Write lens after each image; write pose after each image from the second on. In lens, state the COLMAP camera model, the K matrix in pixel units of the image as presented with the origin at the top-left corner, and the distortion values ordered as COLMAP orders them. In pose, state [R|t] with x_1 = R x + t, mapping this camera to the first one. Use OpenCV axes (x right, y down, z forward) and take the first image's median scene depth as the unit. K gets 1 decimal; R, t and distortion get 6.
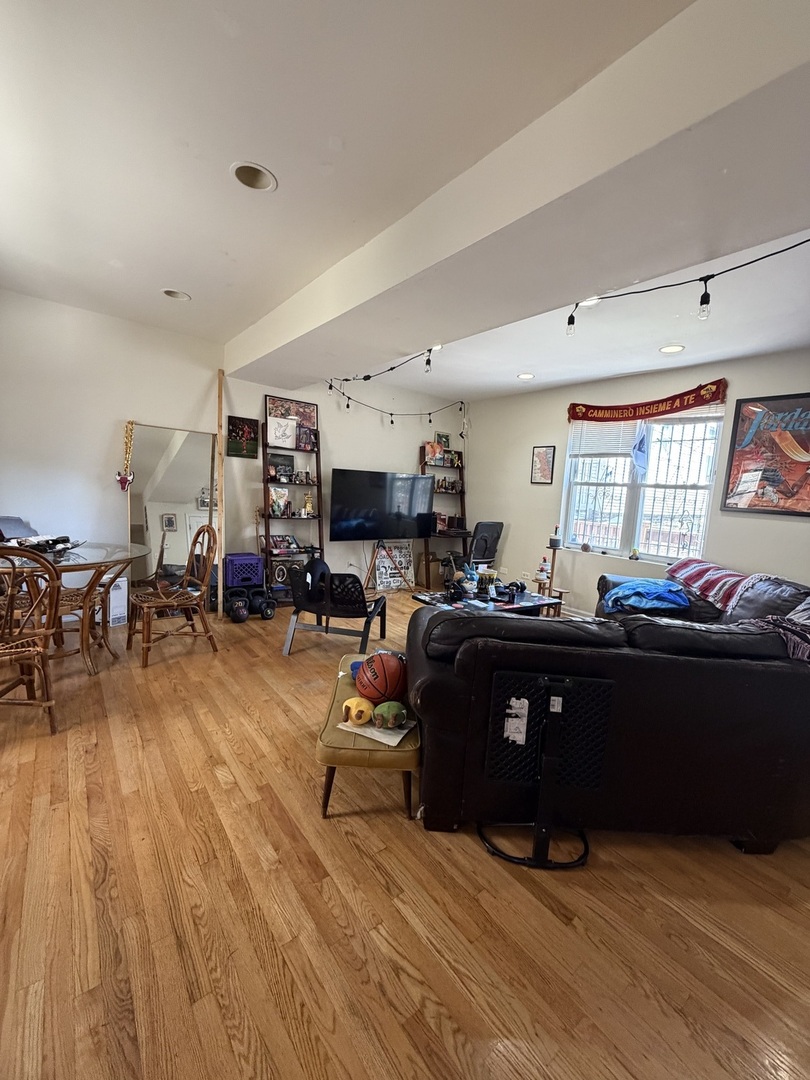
lens RADIAL K [[432.0, 0, 406.7], [0, 432.0, 536.6], [0, 0, 1]] dist [0.000319, -0.000165]
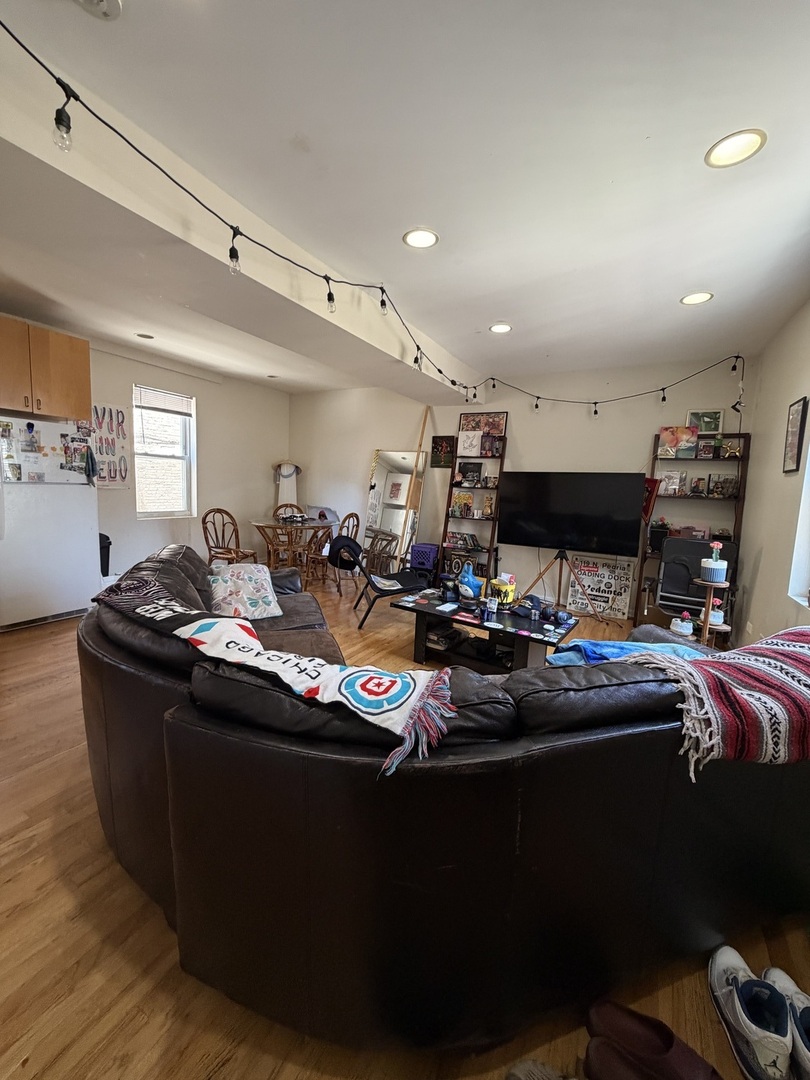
lens RADIAL K [[432.0, 0, 402.8], [0, 432.0, 533.9], [0, 0, 1]] dist [0.000319, -0.000165]
pose [[0.382755, 0.058909, -0.921970, 0.687886], [-0.120397, 0.992635, 0.013441, 0.002767], [0.915971, 0.105857, 0.387029, 0.406189]]
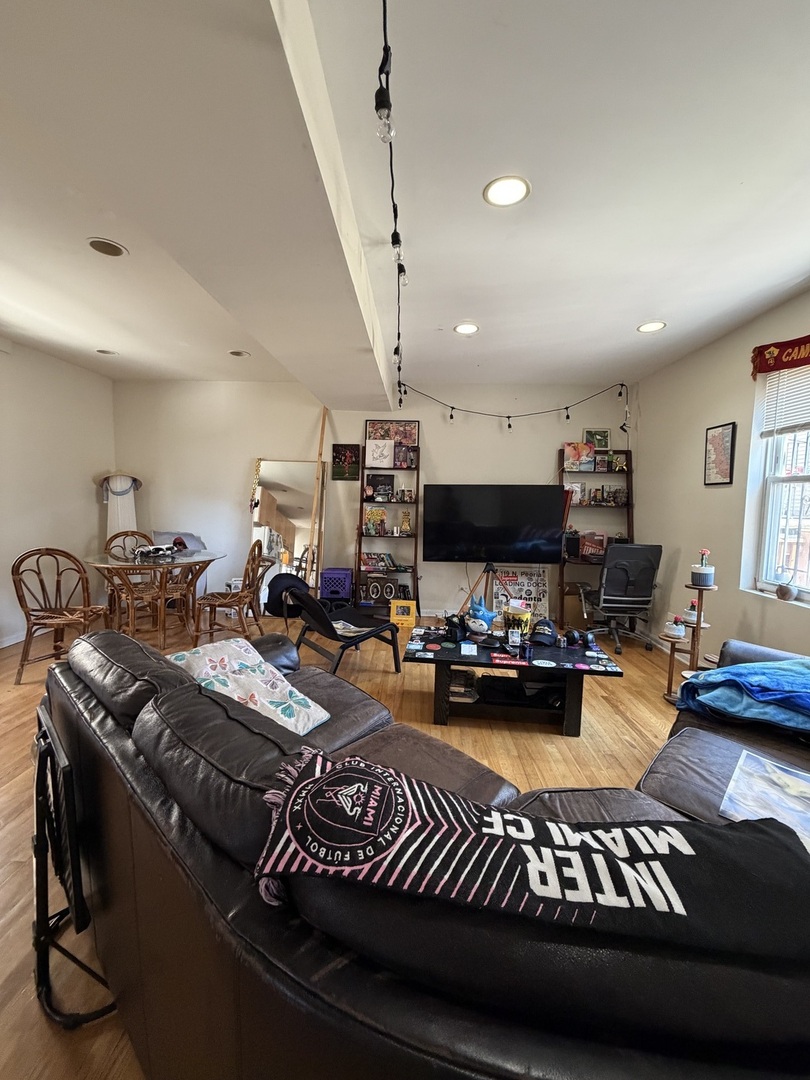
lens RADIAL K [[432.0, 0, 405.2], [0, 432.0, 536.0], [0, 0, 1]] dist [0.000319, -0.000165]
pose [[0.762323, 0.005015, -0.647178, 0.411459], [-0.041047, 0.998331, -0.040613, -0.004382], [0.645894, 0.057525, 0.761257, 0.256270]]
